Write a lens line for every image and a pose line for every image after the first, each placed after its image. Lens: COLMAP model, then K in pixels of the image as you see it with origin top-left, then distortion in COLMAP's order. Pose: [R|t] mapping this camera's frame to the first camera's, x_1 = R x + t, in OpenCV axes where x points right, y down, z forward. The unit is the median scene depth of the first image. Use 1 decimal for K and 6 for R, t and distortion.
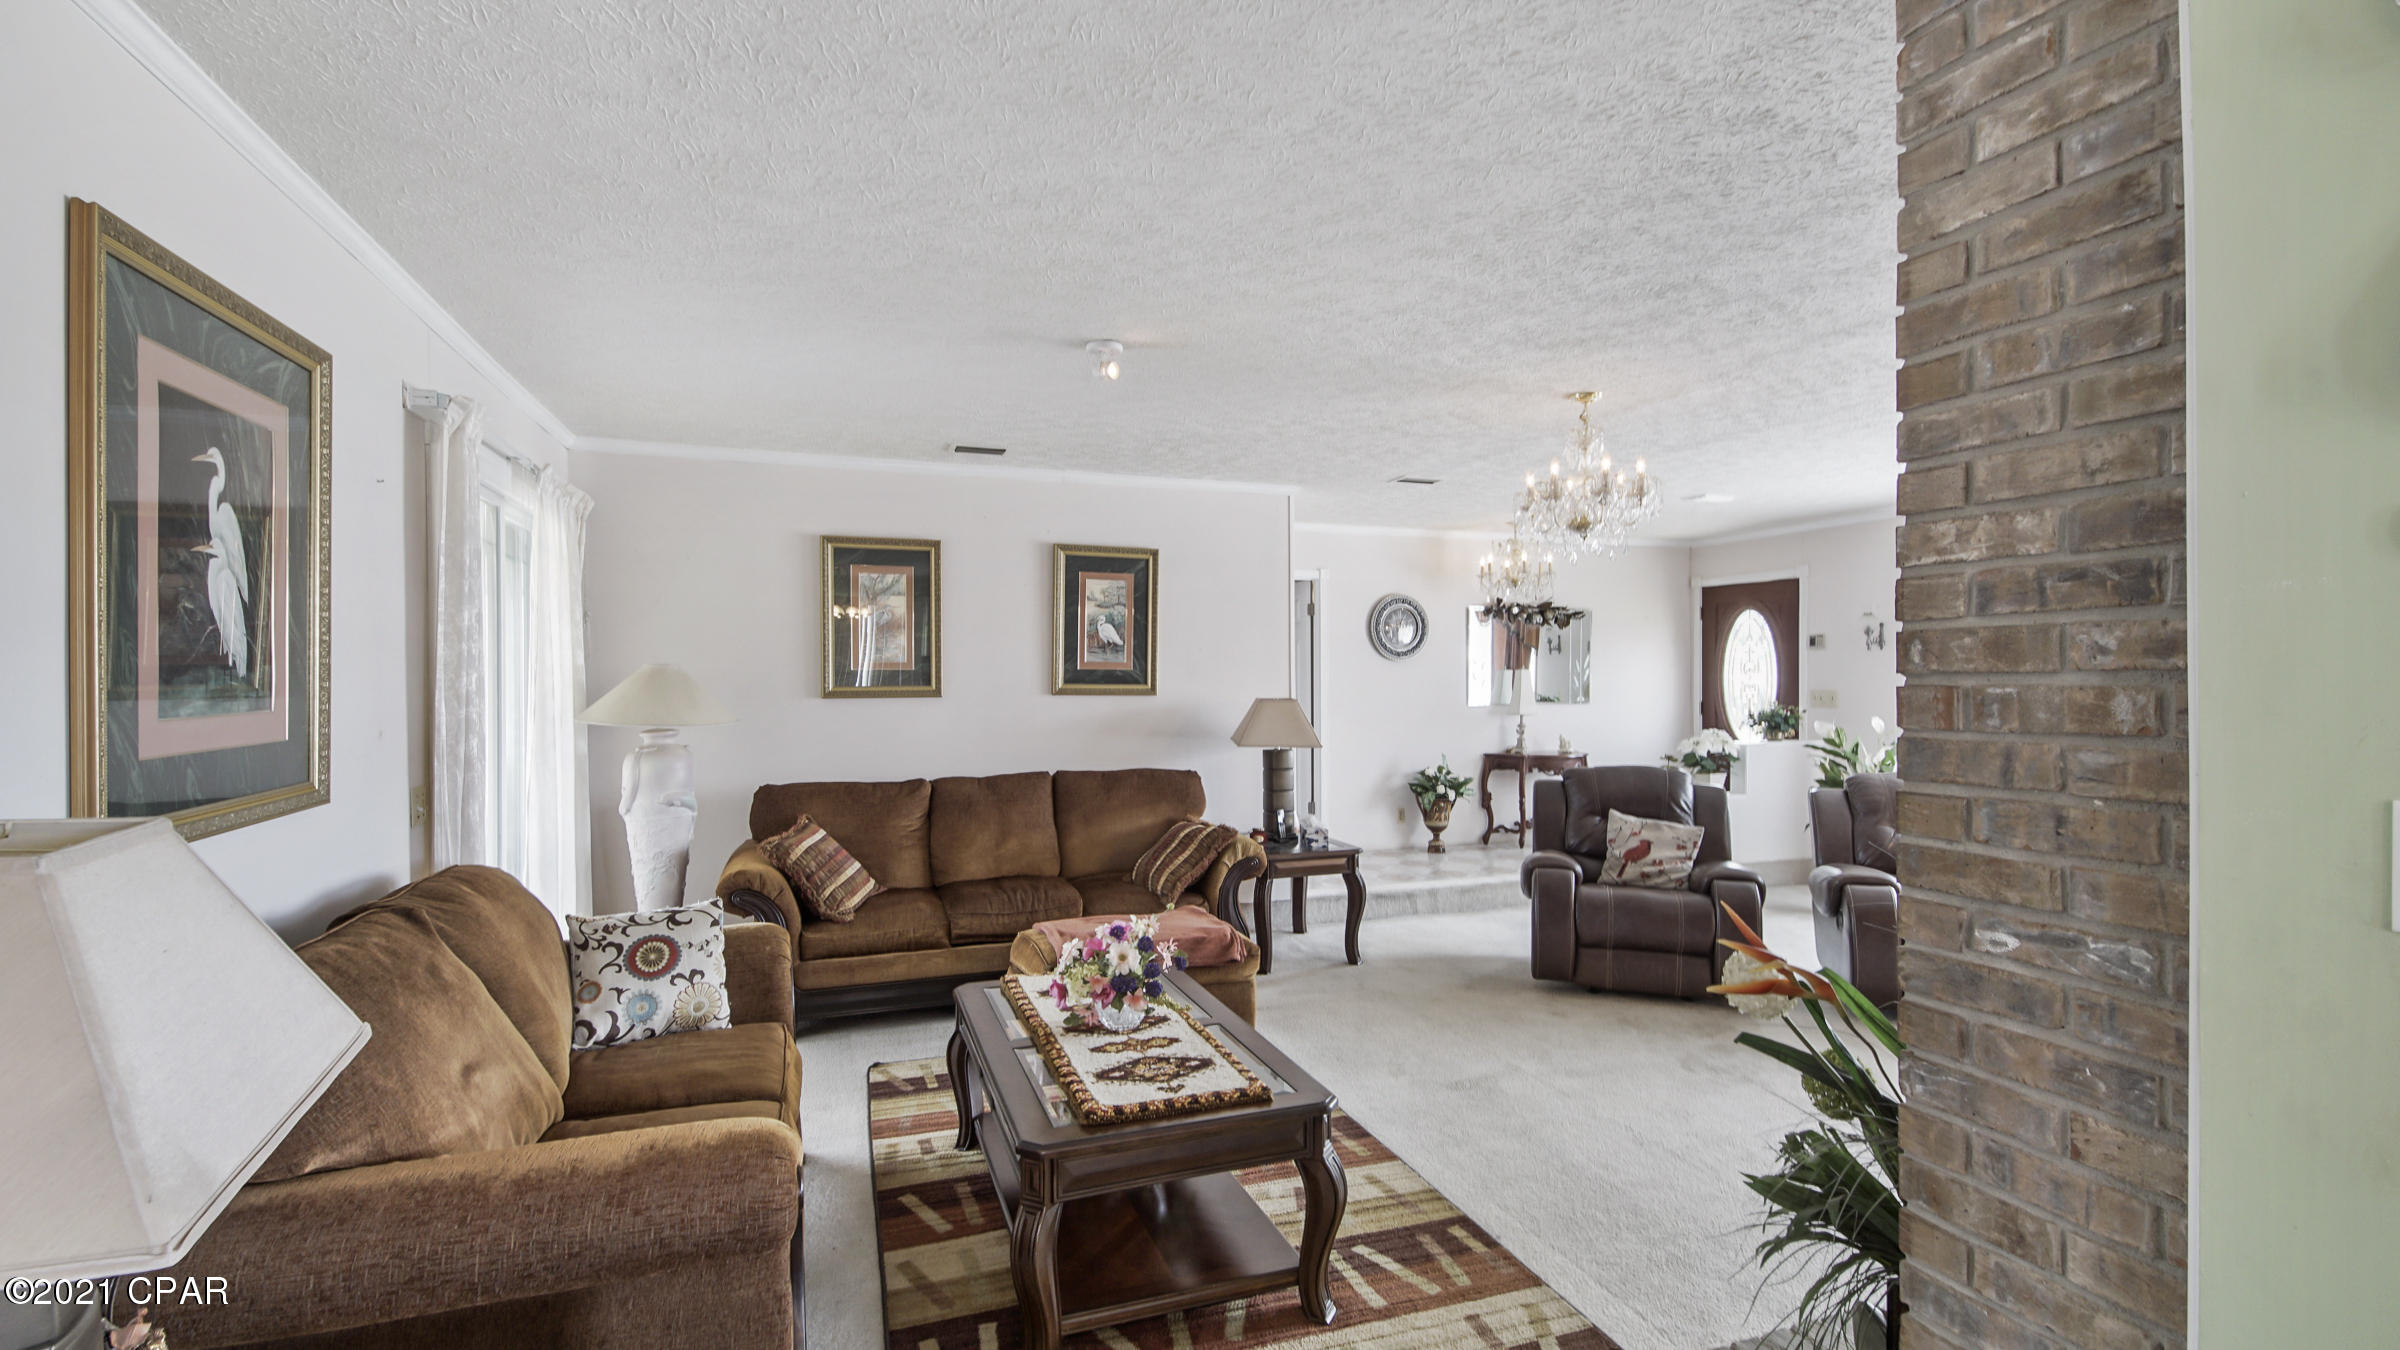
lens RADIAL K [[1070.0, 0, 1192.8], [0, 1070.0, 692.9], [0, 0, 1]] dist [0.034686, -0.022324]
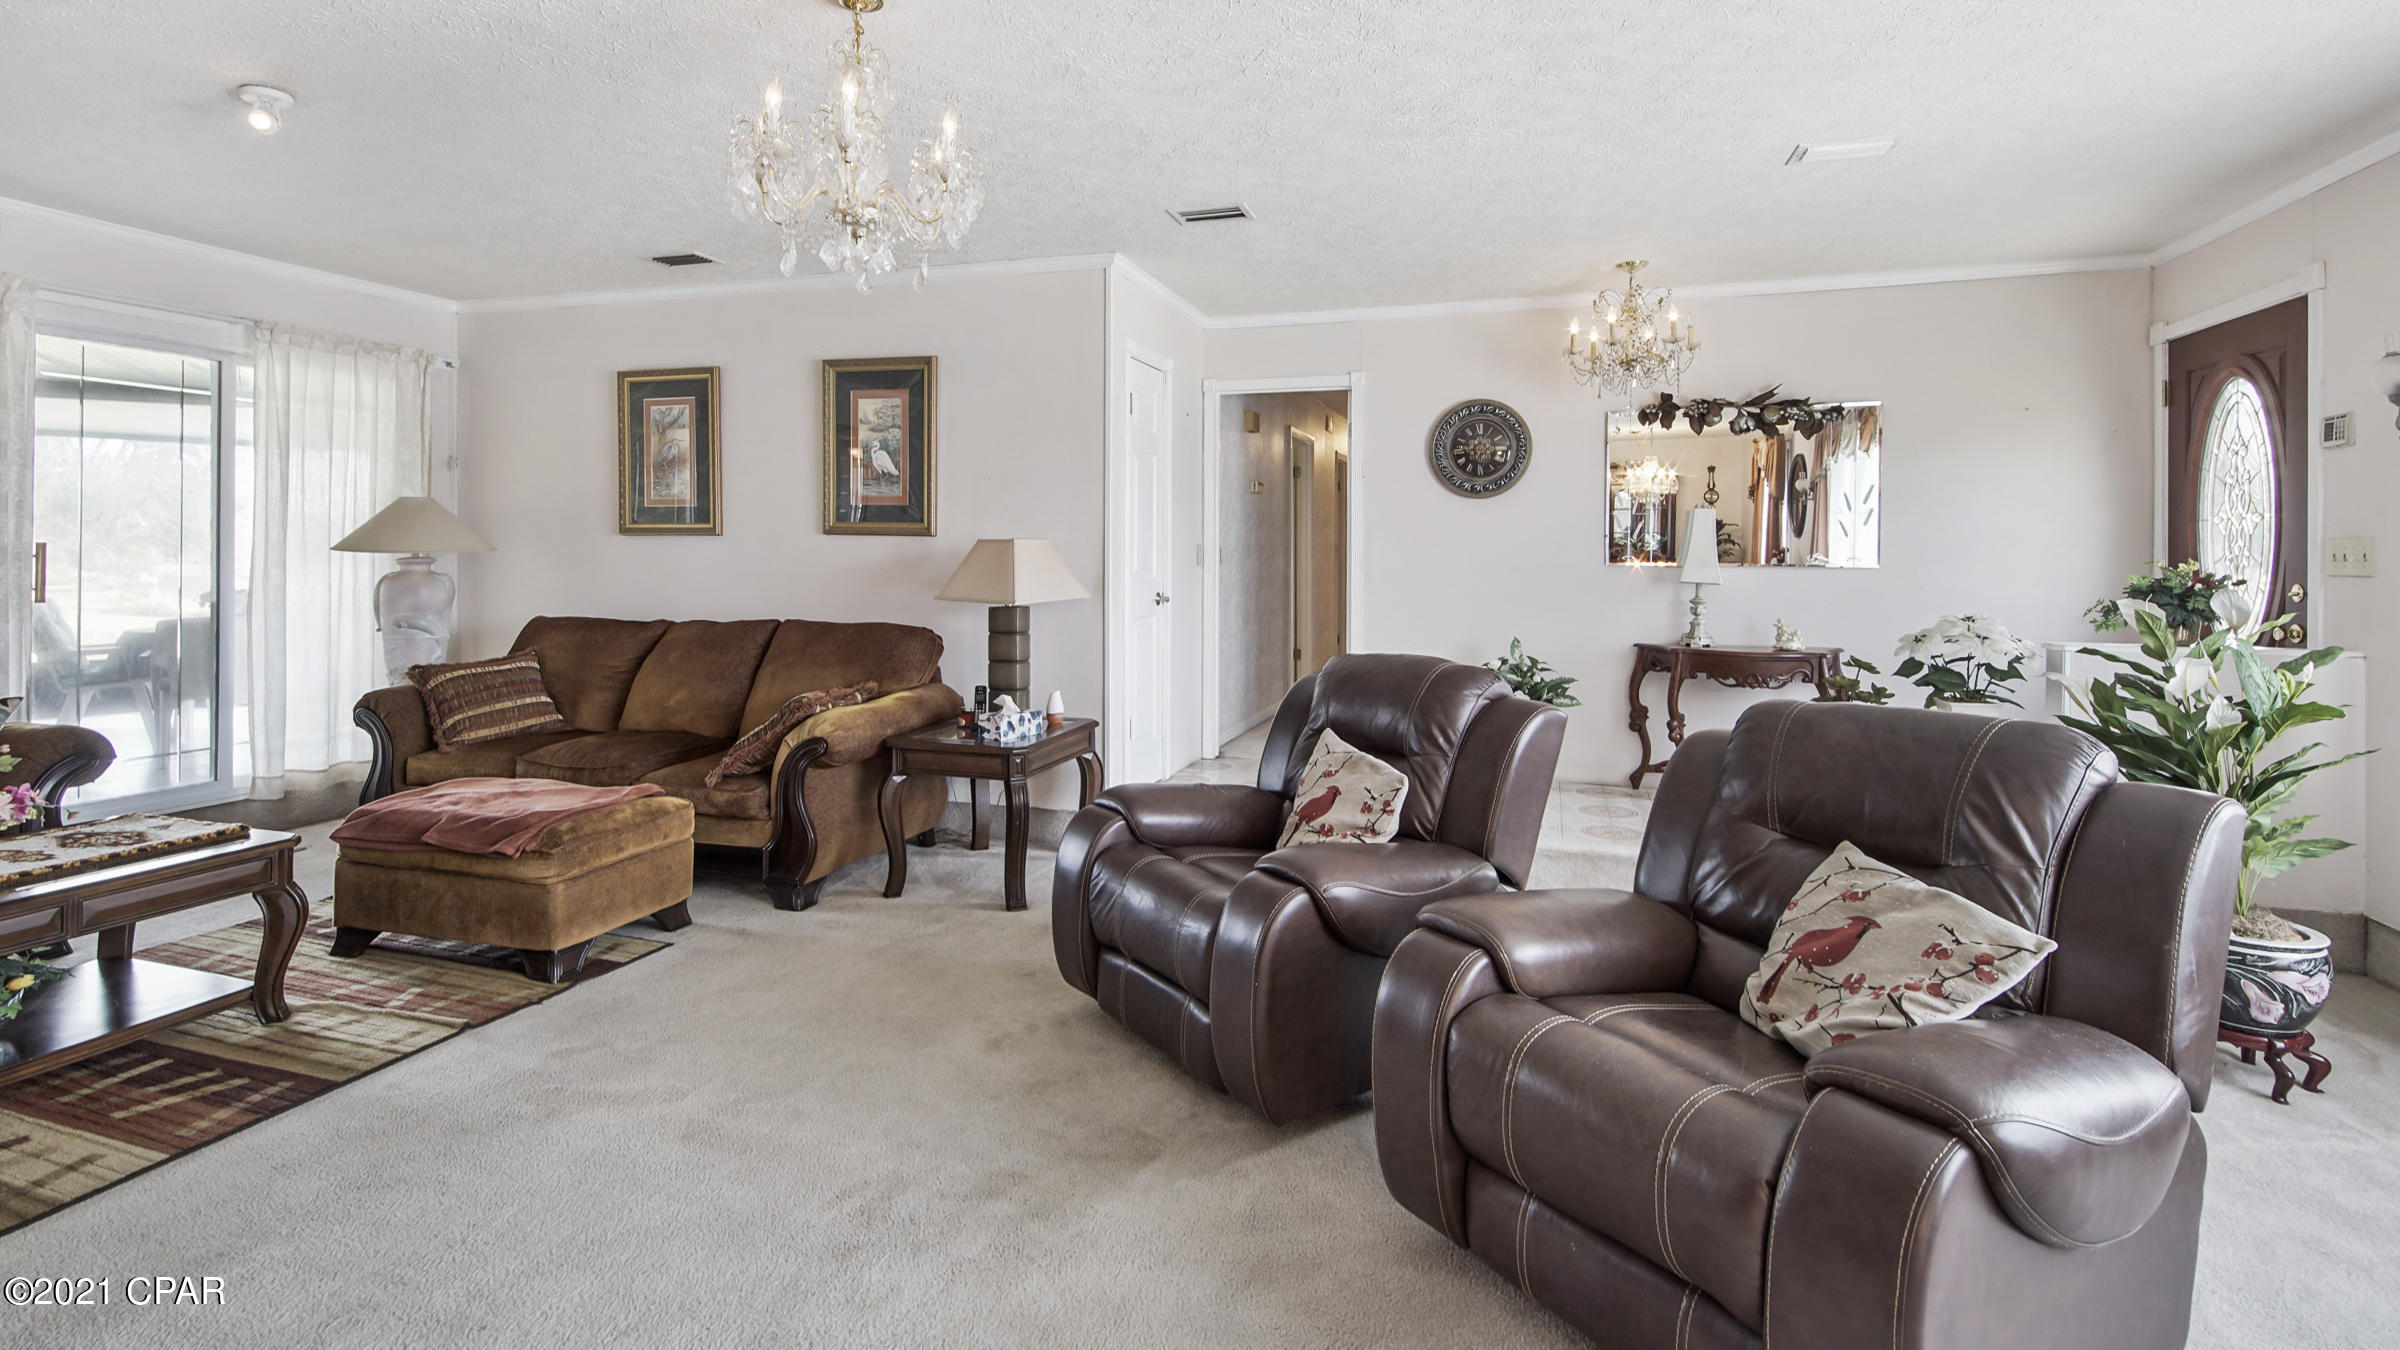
lens RADIAL K [[1107.2, 0, 1199.4], [0, 1107.2, 572.2], [0, 0, 1]] dist [0.016113, -0.000017]
pose [[0.796787, 0.017260, -0.604013, 0.646537], [-0.017372, 0.999833, 0.005654, 0.021655], [0.604010, 0.005988, 0.796954, 0.460075]]
